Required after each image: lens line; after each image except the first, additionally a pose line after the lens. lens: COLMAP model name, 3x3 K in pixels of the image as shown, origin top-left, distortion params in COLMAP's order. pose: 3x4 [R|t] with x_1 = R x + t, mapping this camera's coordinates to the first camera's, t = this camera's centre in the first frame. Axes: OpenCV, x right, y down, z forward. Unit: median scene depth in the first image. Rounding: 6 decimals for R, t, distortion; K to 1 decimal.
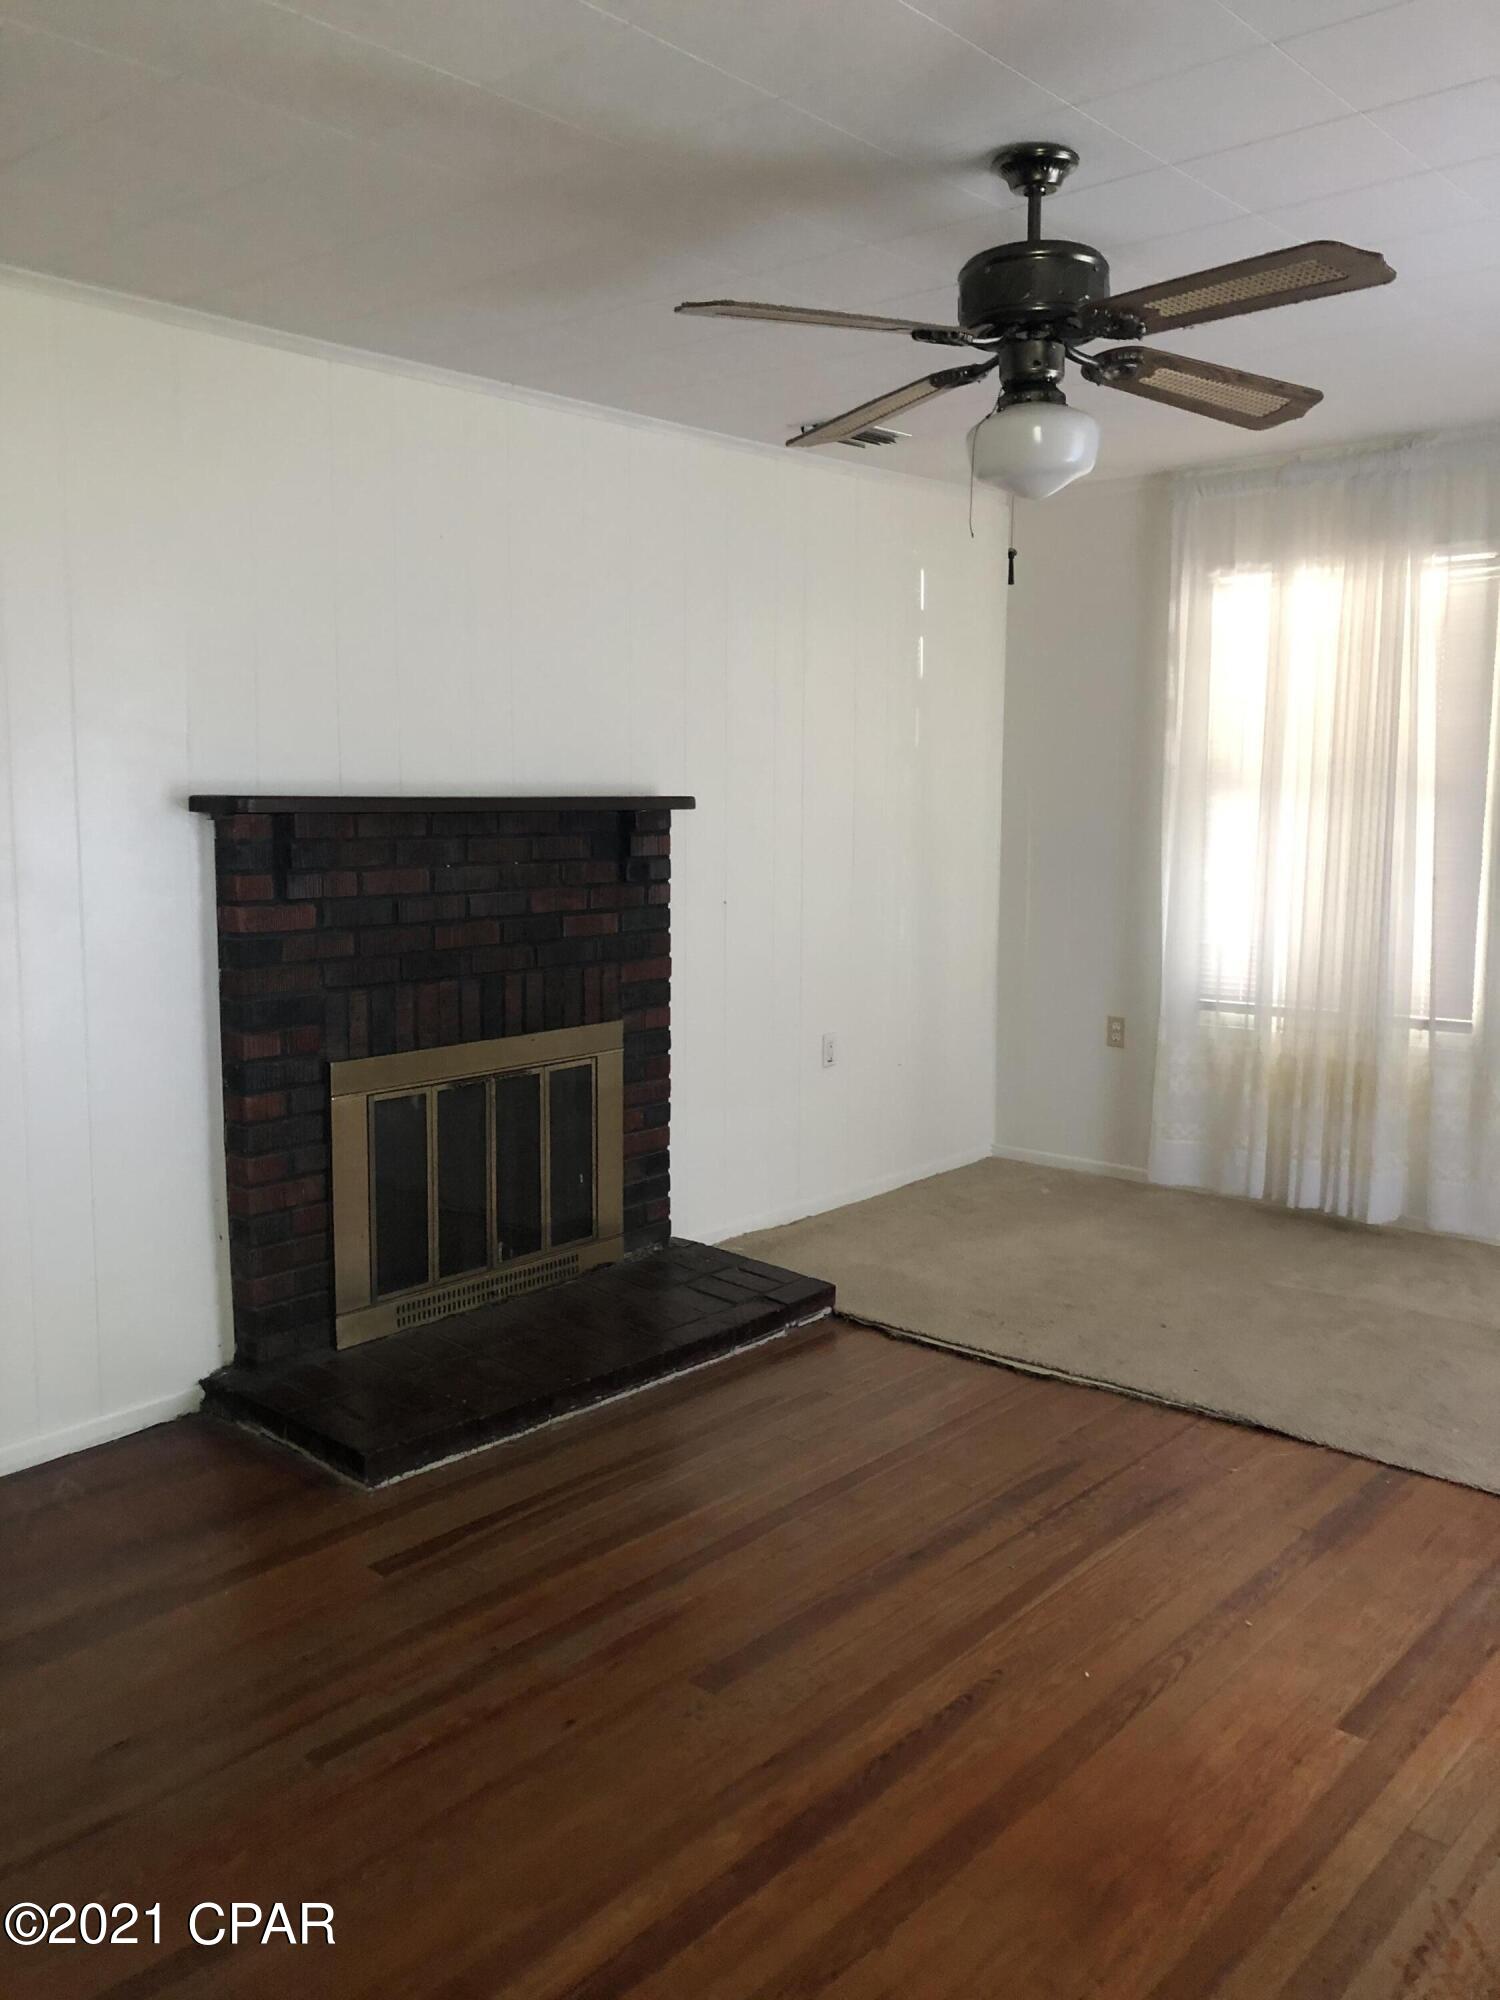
lens RADIAL K [[1650.5, 0, 743.5], [0, 1650.5, 994.0], [0, 0, 1]] dist [0.035013, -0.029947]
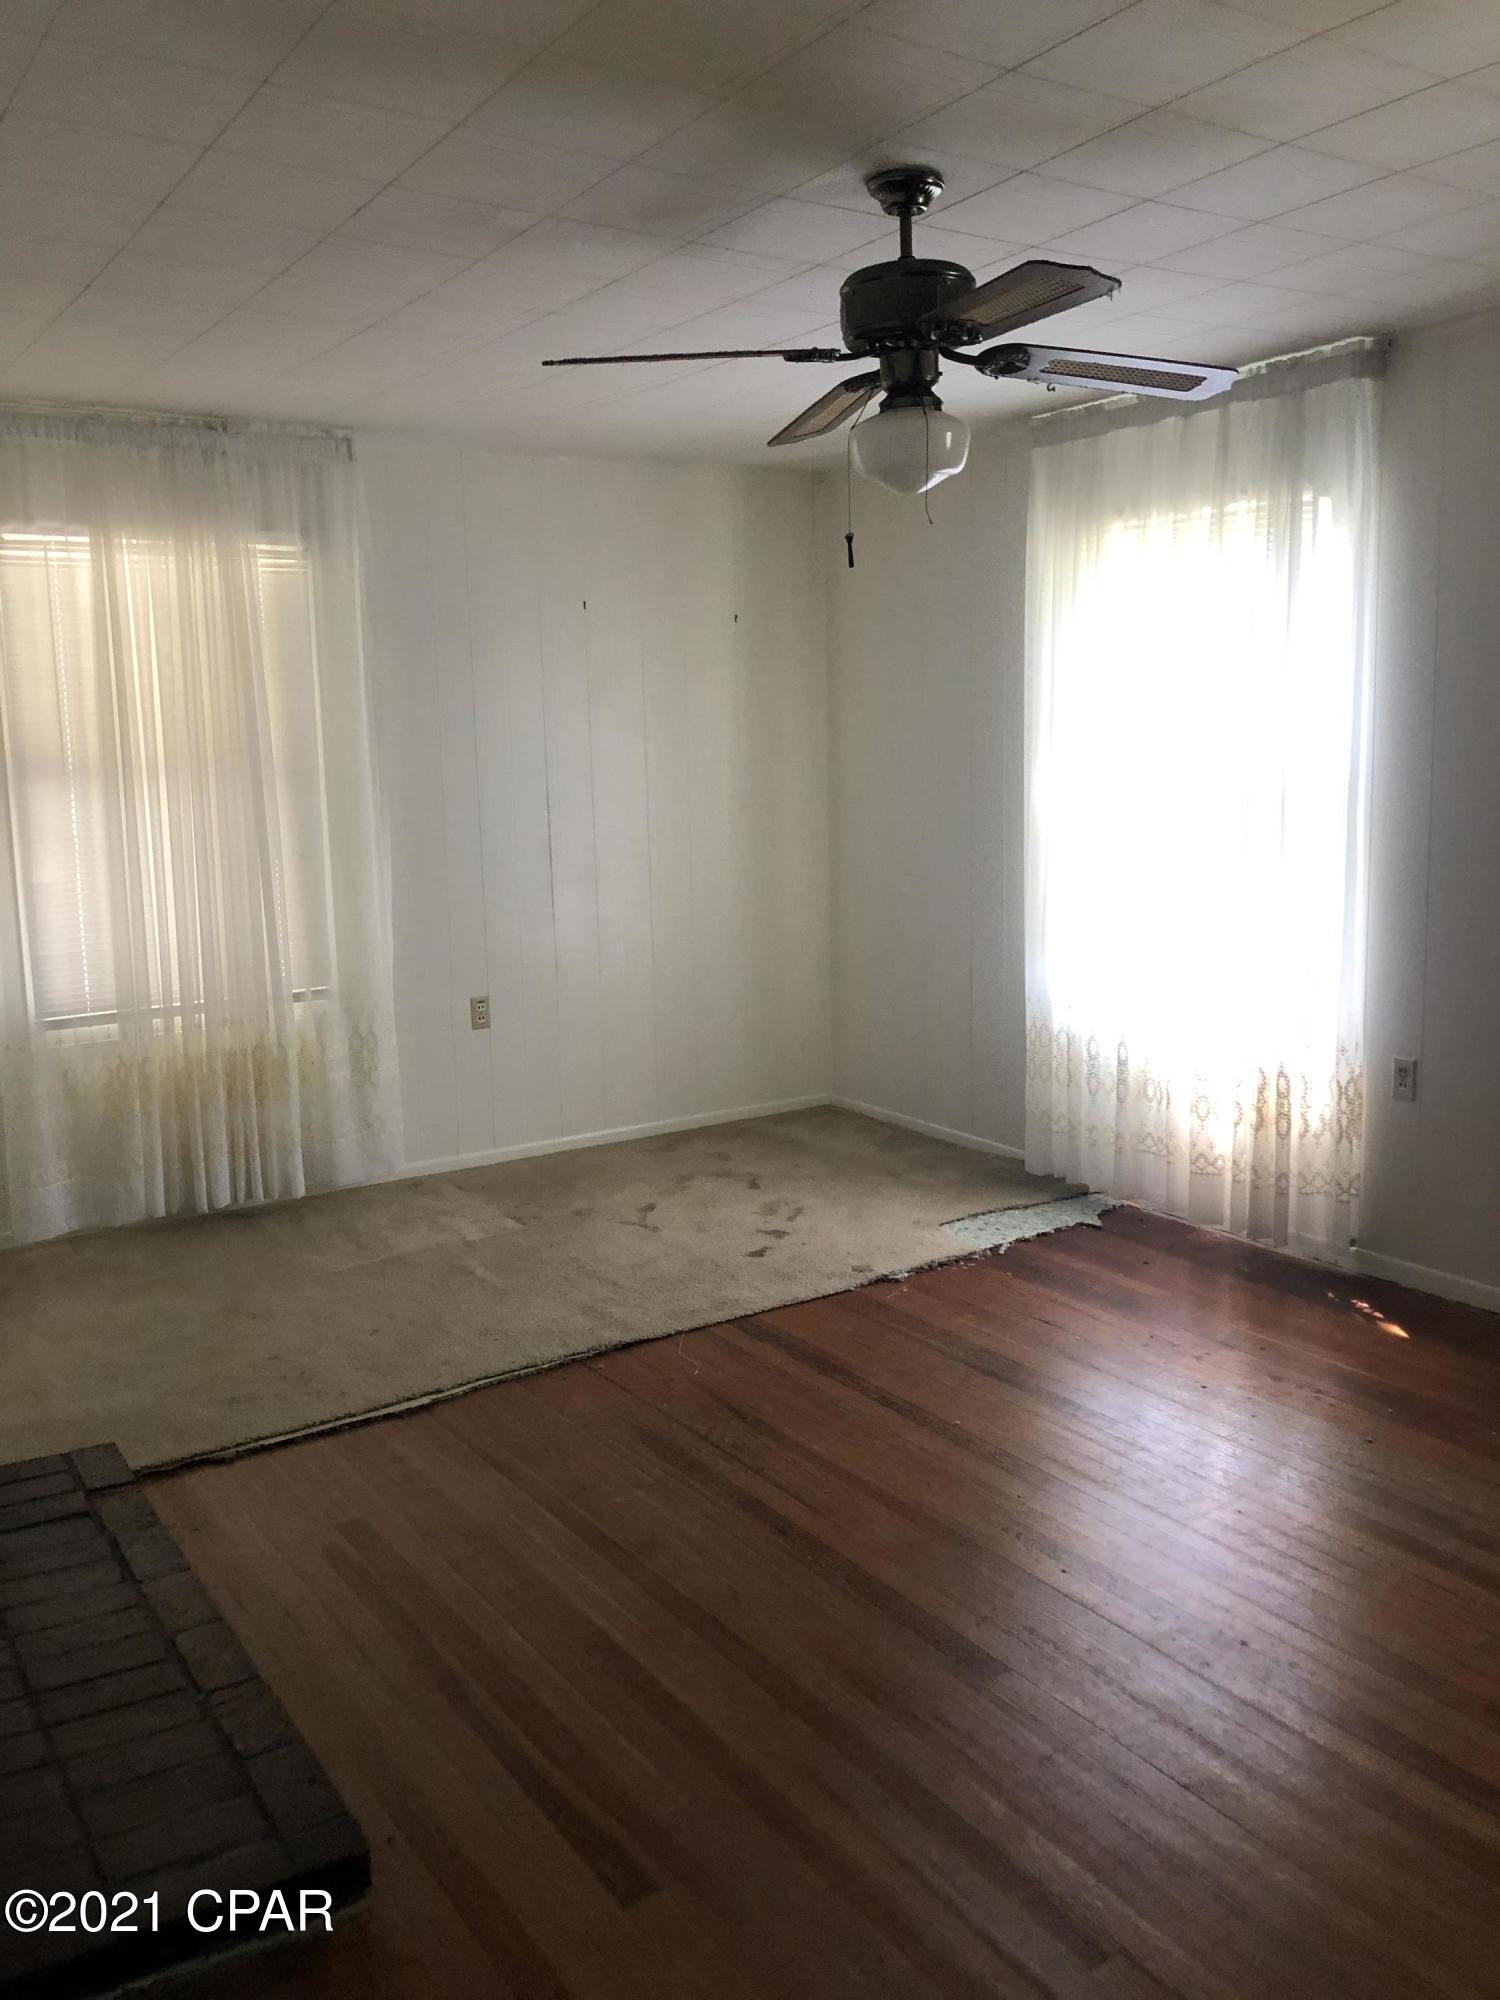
lens RADIAL K [[1650.5, 0, 745.7], [0, 1650.5, 1004.6], [0, 0, 1]] dist [0.035013, -0.029947]
pose [[0.244045, -0.156222, 0.957098, -0.596049], [0.147333, 0.981455, 0.122631, -0.072937], [-0.958507, 0.111085, 0.262536, 0.531911]]
